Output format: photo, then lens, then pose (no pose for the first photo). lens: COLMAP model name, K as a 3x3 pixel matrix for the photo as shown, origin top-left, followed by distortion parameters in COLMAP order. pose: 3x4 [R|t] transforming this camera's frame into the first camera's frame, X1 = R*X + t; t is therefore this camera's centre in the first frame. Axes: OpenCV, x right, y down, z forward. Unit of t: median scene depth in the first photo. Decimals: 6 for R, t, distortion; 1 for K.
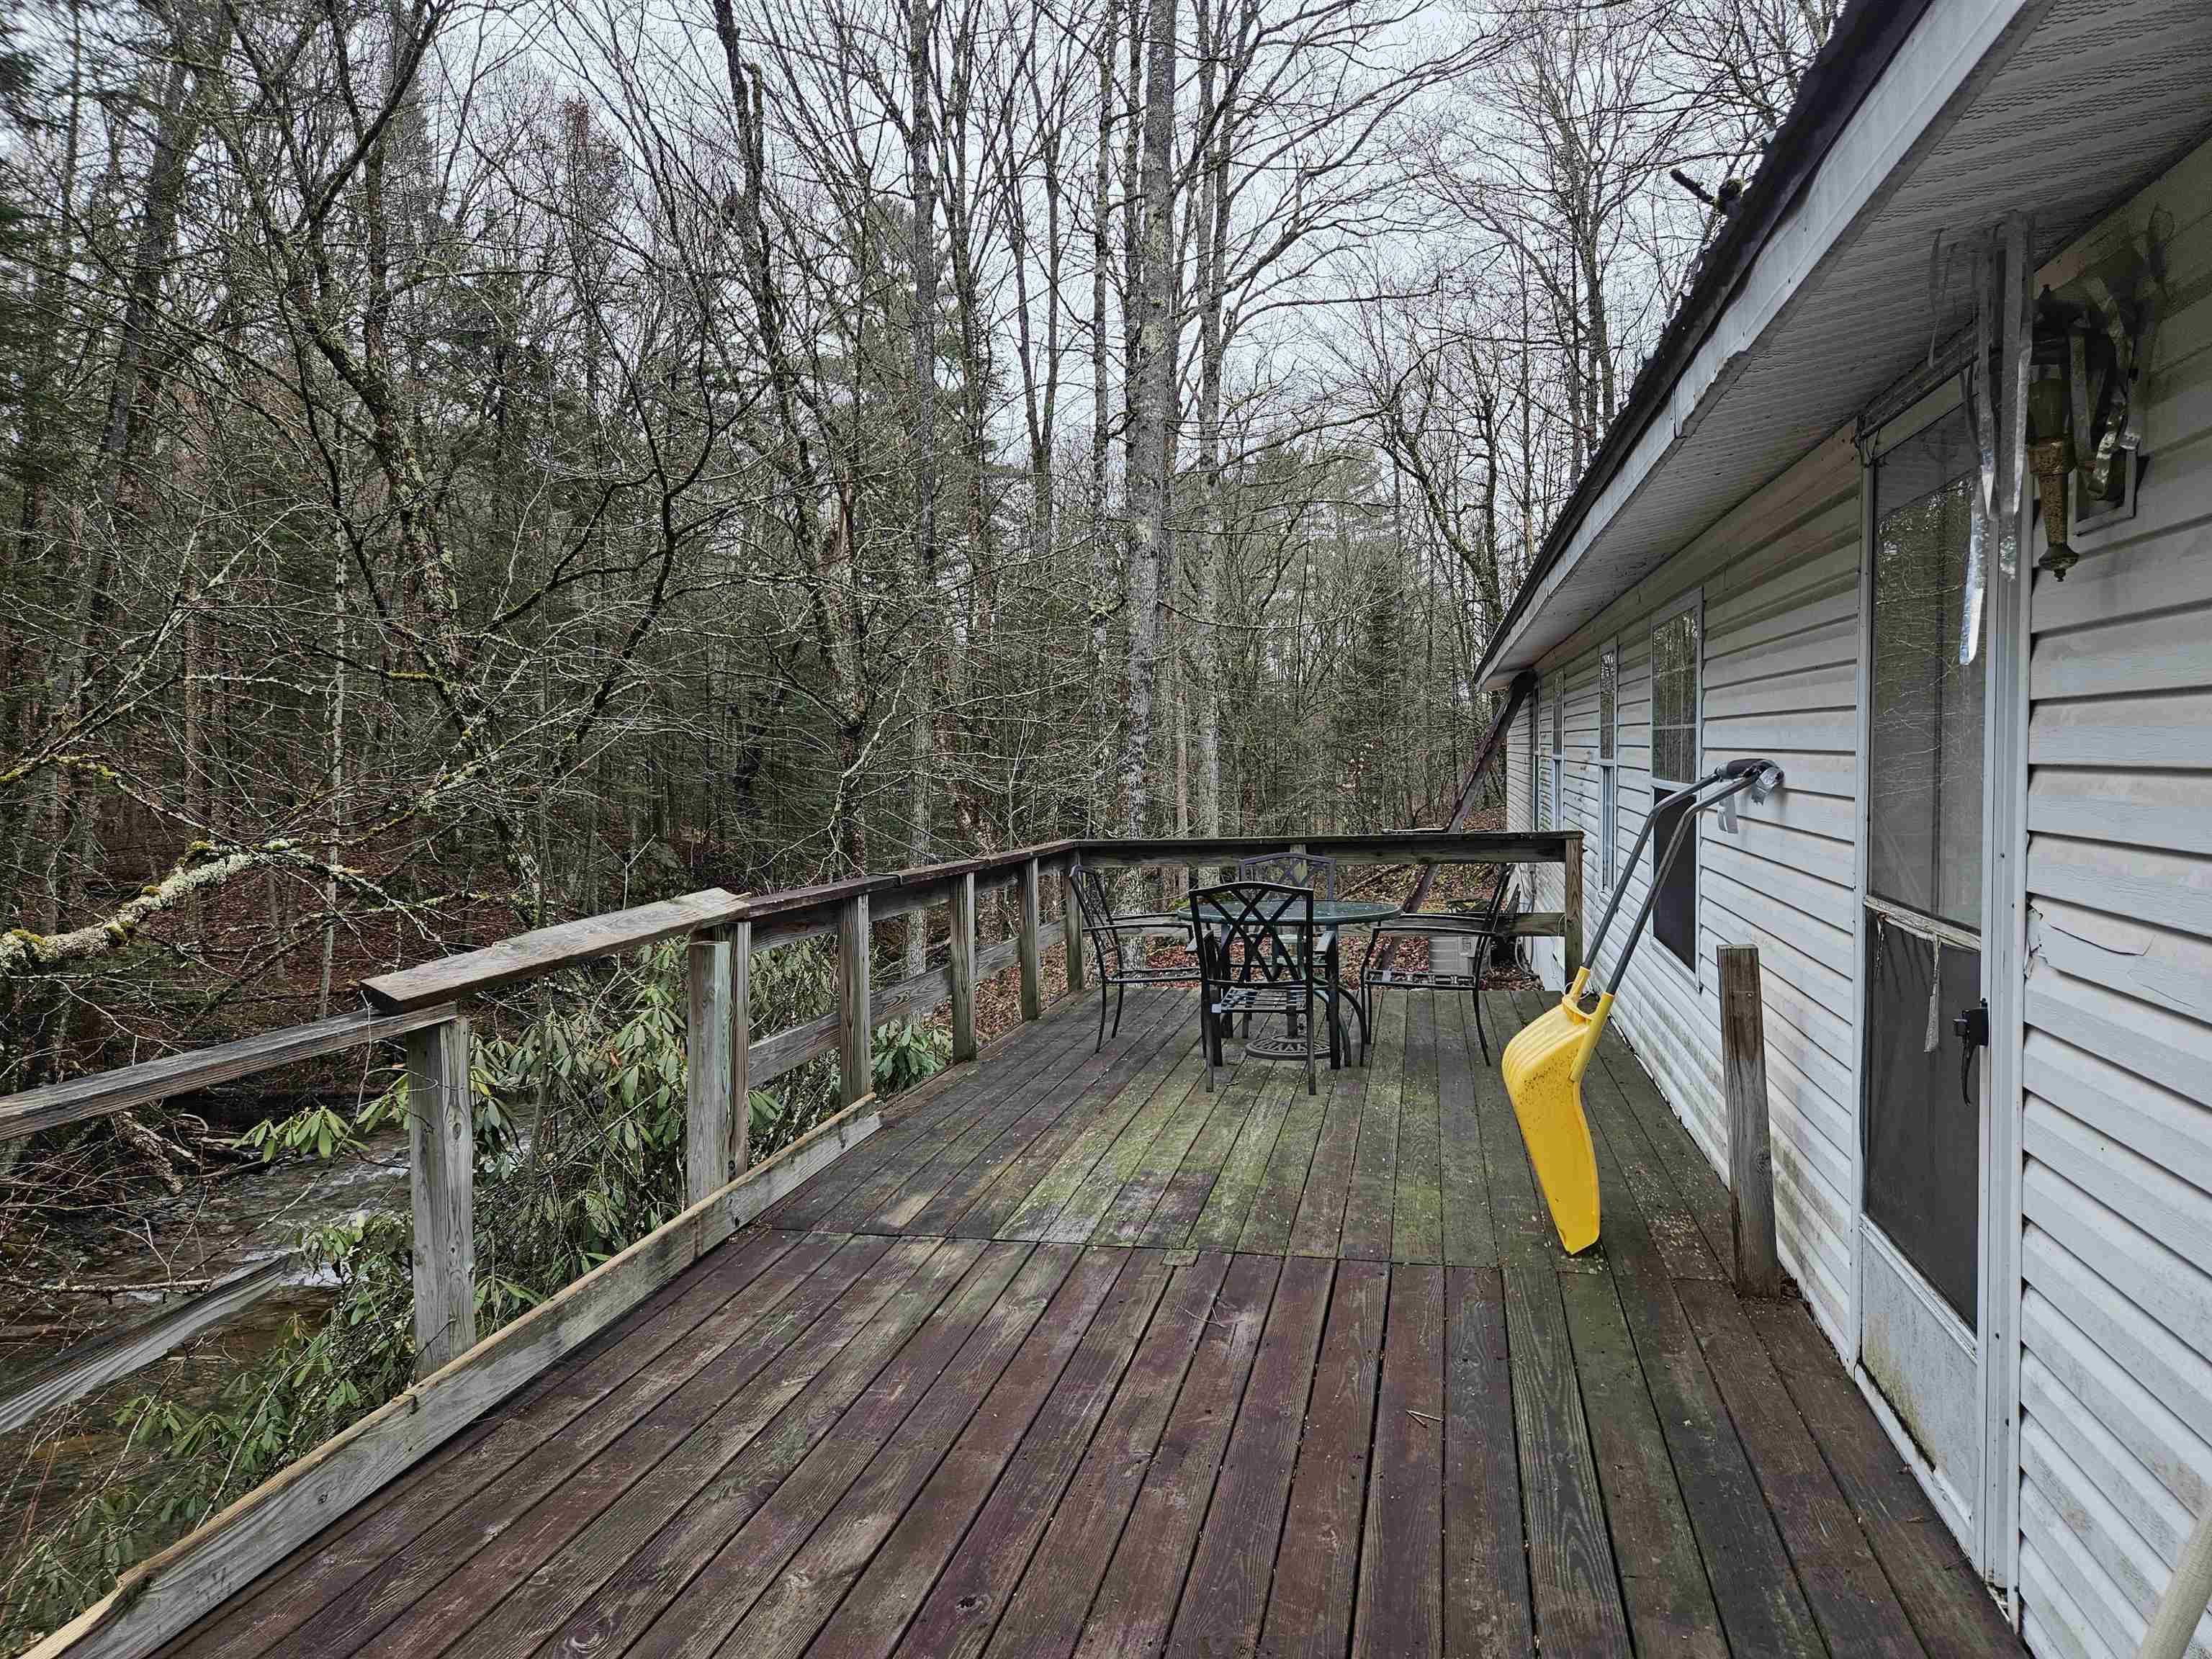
lens RADIAL K [[1479.1, 0, 1106.5], [0, 1479.1, 825.6], [0, 0, 1]] dist [0.075682, -0.065978]
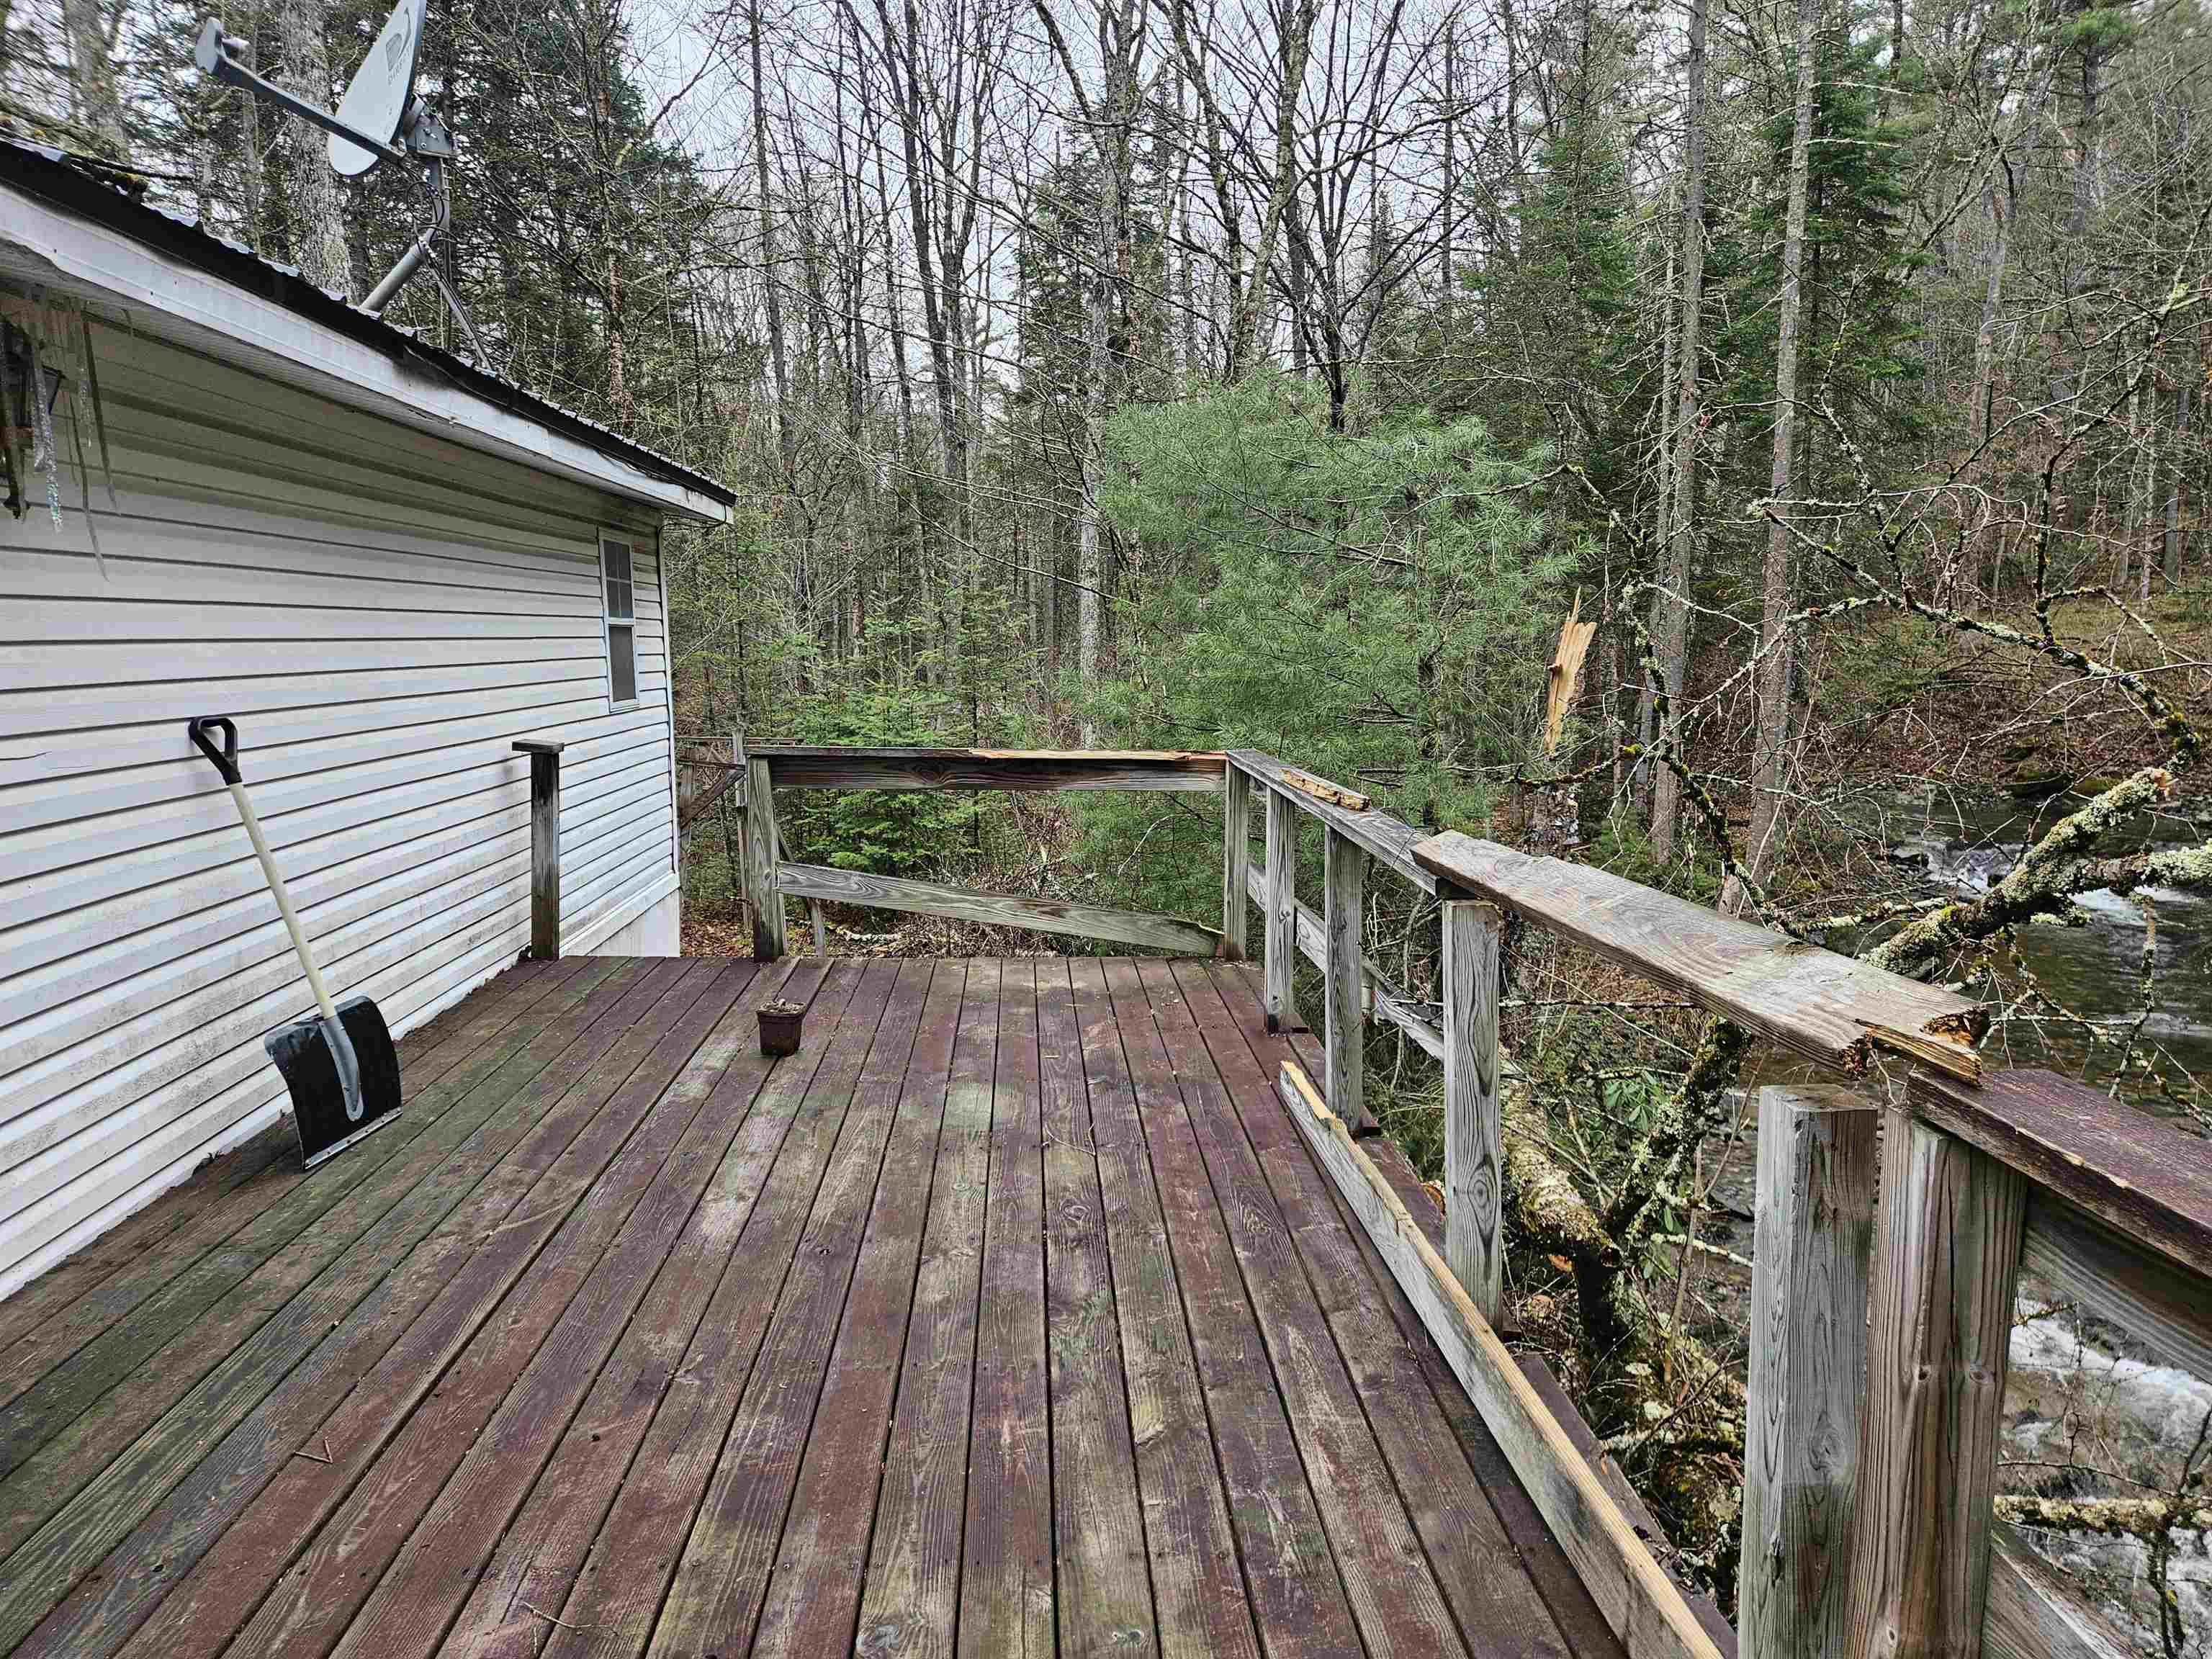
lens RADIAL K [[1479.1, 0, 1102.3], [0, 1479.1, 827.2], [0, 0, 1]] dist [0.075682, -0.065978]
pose [[-0.960896, 0.061644, -0.269961, 0.004391], [0.009832, 0.981886, 0.189215, -0.083715], [0.276735, 0.179162, -0.944097, 1.749176]]
